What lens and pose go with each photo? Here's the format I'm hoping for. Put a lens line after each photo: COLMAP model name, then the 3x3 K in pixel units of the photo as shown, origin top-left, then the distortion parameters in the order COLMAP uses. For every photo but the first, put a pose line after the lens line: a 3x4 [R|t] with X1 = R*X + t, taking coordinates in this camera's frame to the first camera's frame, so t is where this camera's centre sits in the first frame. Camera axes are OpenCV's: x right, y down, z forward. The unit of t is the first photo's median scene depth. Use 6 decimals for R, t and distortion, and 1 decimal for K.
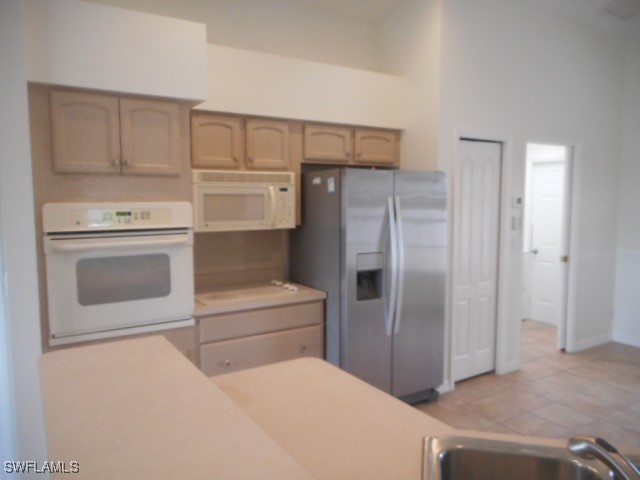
lens RADIAL K [[481.0, 0, 320.0], [0, 481.0, 240.0], [0, 0, 1]] dist [-0.001235, 0.001587]
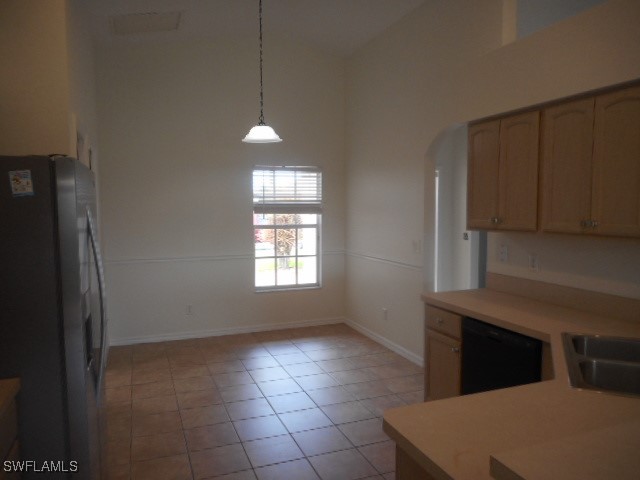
lens RADIAL K [[481.0, 0, 320.0], [0, 481.0, 240.0], [0, 0, 1]] dist [-0.001235, 0.001587]
pose [[0.189614, -0.072322, 0.979192, -0.459515], [0.087116, 0.994590, 0.056590, -0.052156], [-0.977986, 0.074573, 0.194888, 0.555490]]
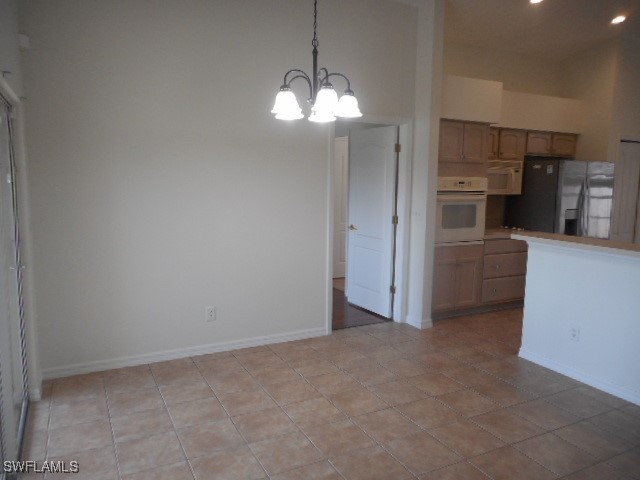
lens RADIAL K [[481.0, 0, 320.0], [0, 481.0, 240.0], [0, 0, 1]] dist [-0.001235, 0.001587]
pose [[0.995305, 0.033062, -0.090962, -0.623262], [-0.028984, 0.998530, 0.045795, 0.081484], [0.092343, -0.042943, 0.994801, -0.783251]]
